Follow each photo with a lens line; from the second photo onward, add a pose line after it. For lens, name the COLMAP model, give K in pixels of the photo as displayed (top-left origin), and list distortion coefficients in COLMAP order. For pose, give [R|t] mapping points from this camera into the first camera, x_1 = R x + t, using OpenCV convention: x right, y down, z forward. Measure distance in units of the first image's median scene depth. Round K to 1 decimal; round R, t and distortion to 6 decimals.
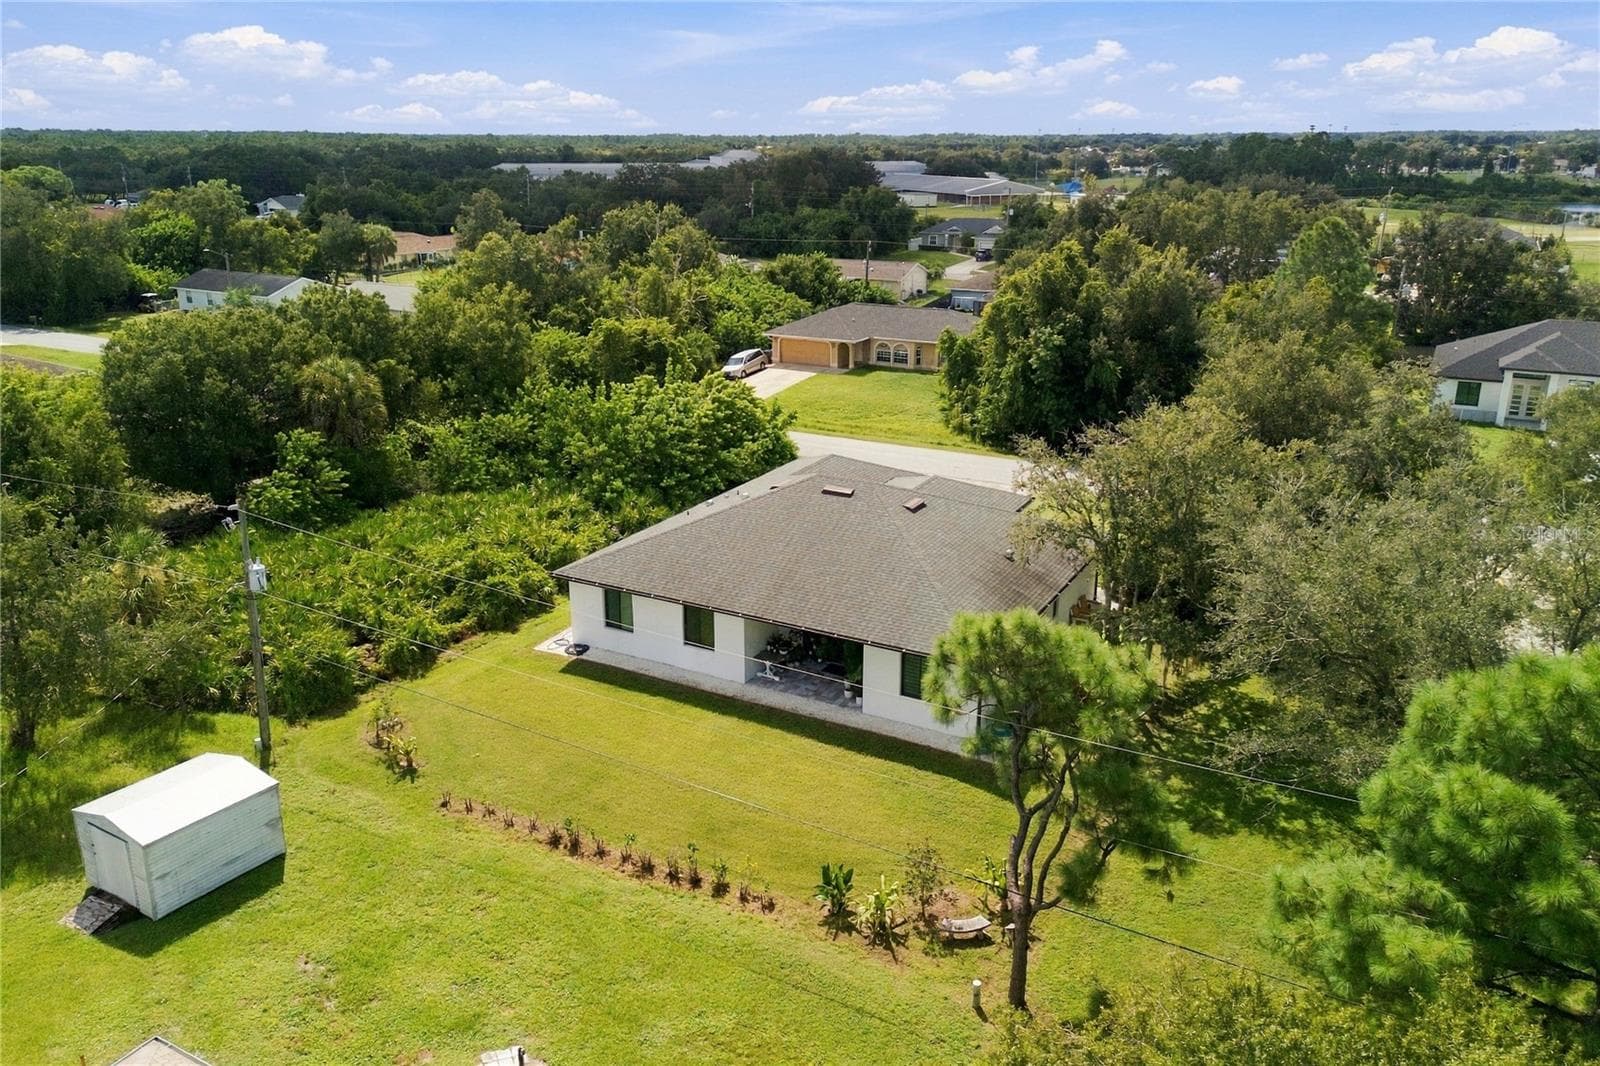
lens RADIAL K [[1175.0, 0, 799.7], [0, 1175.0, 538.8], [0, 0, 1]] dist [0.101888, -0.119630]
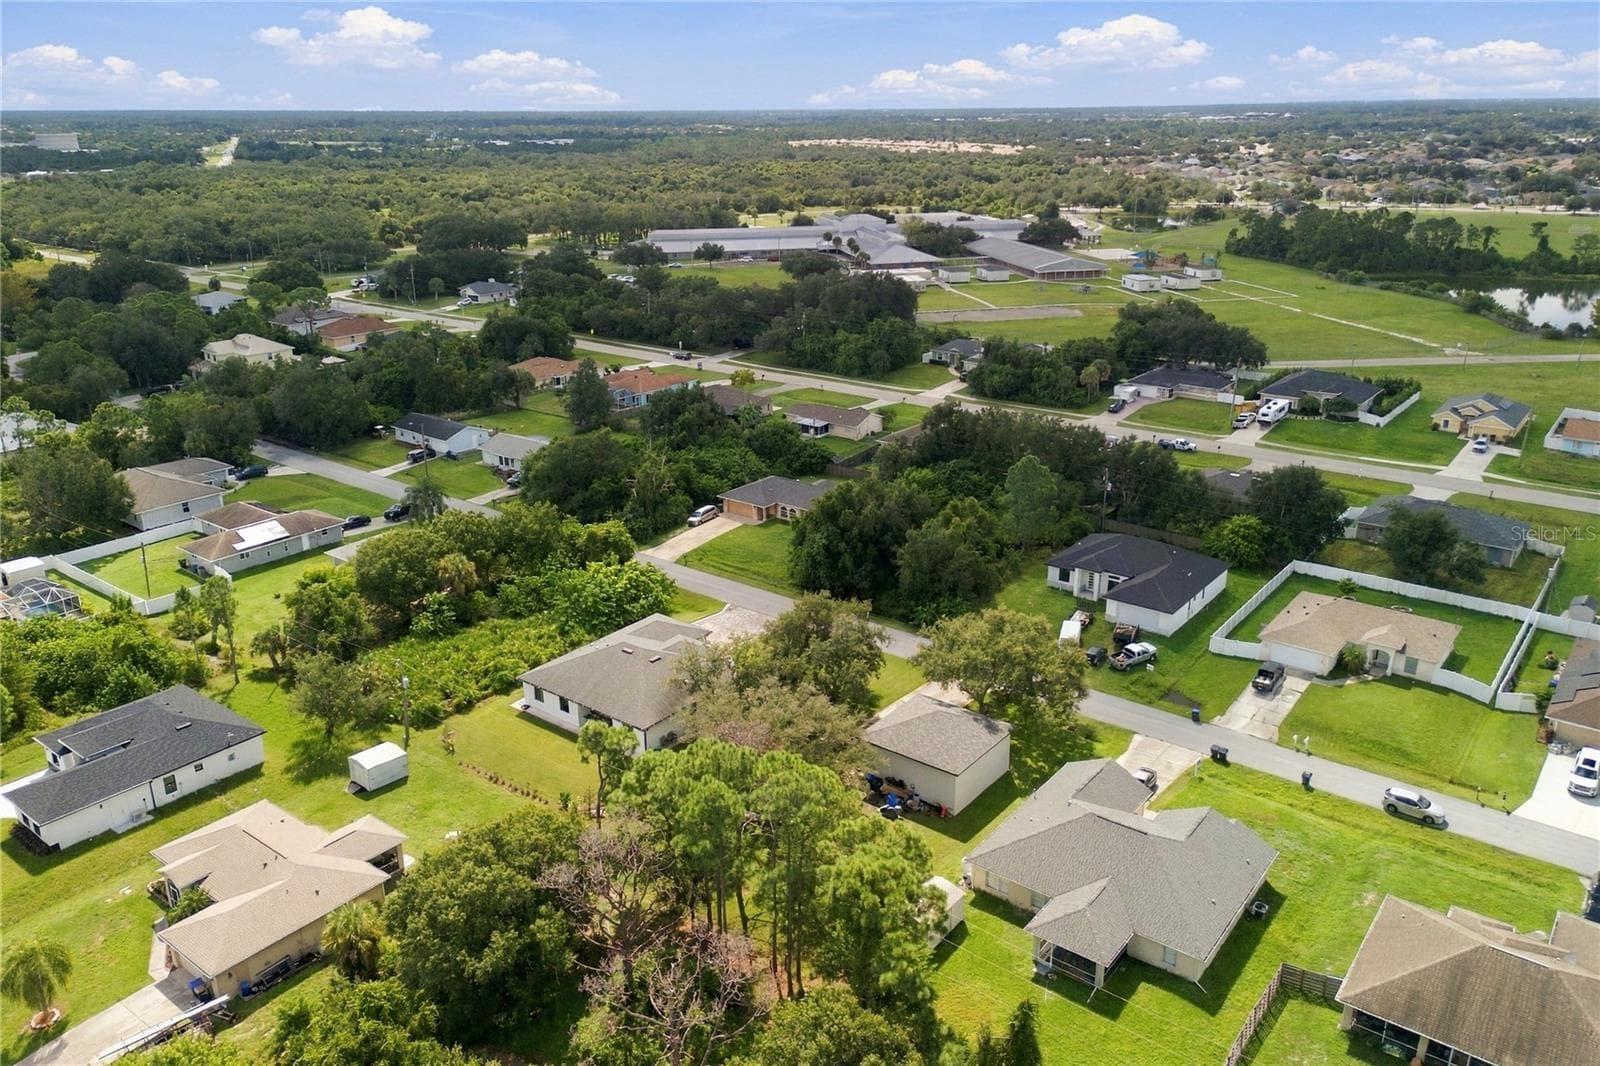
lens RADIAL K [[1175.0, 0, 799.7], [0, 1175.0, 538.8], [0, 0, 1]] dist [0.101888, -0.119630]
pose [[0.987645, 0.051836, -0.147883, 0.768548], [-0.048569, 0.998491, 0.025622, -0.370117], [0.148988, -0.018123, 0.988673, -1.460244]]
